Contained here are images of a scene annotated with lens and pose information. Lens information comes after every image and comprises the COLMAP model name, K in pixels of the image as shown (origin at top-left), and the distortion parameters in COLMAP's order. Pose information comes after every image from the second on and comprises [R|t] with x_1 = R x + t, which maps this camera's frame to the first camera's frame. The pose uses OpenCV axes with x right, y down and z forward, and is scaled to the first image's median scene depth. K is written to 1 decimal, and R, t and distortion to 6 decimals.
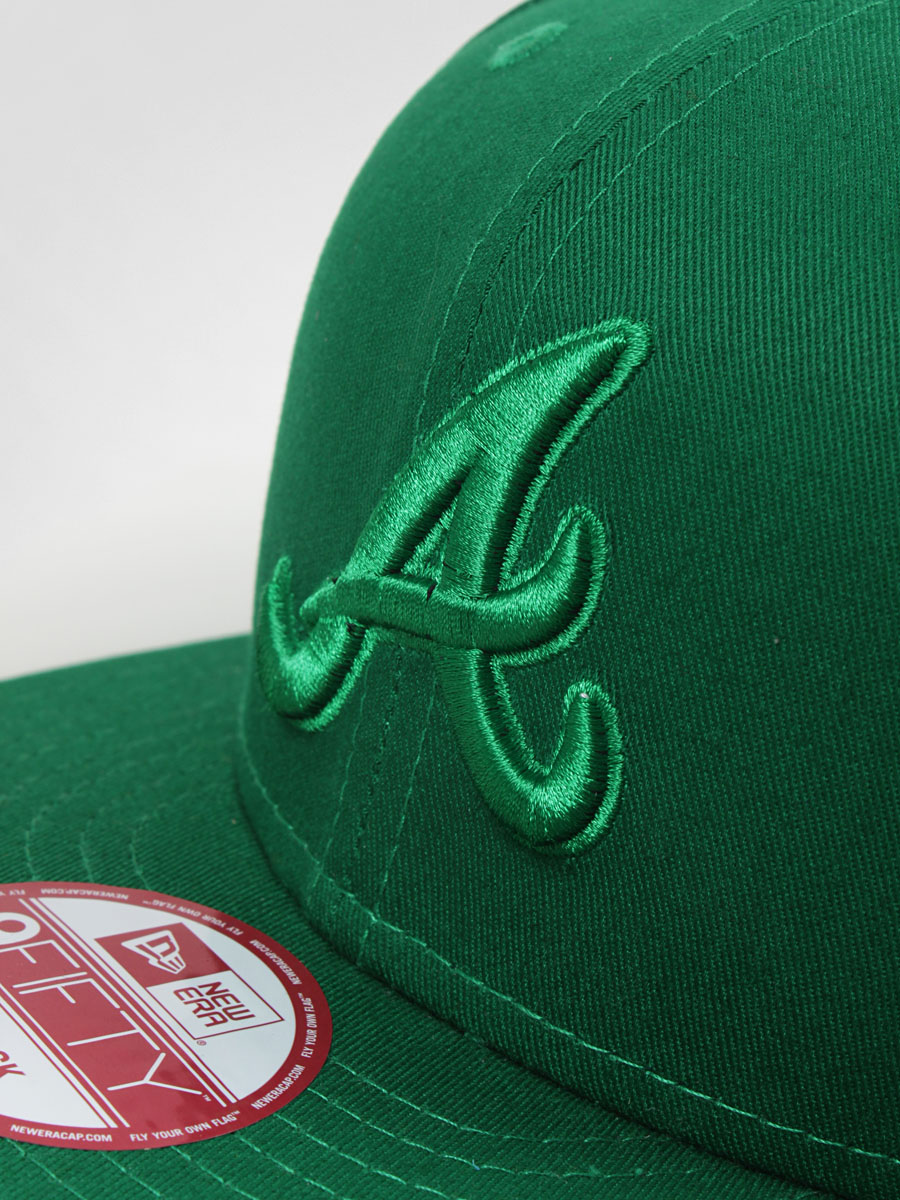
lens RADIAL K [[3110.8, 0, 450.0], [0, 3110.8, 600.0], [0, 0, 1]] dist [0.084789, 0.245229]
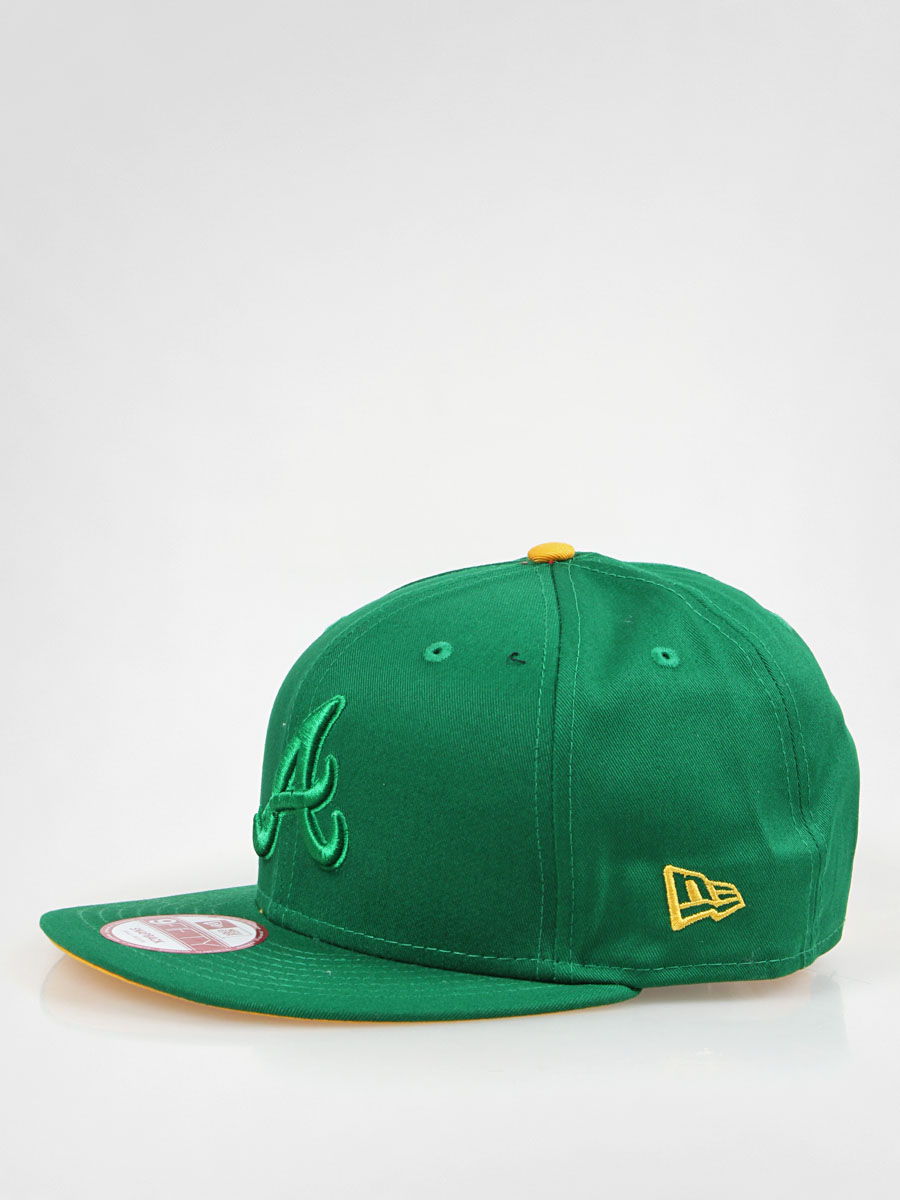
lens RADIAL K [[3360.8, 0, 450.0], [0, 3360.8, 600.0], [0, 0, 1]] dist [-0.008171, -0.113903]
pose [[0.989050, -0.090482, -0.116592, 0.551100], [0.059122, 0.966766, -0.248735, 0.647012], [0.135223, 0.239118, 0.961529, -2.215981]]
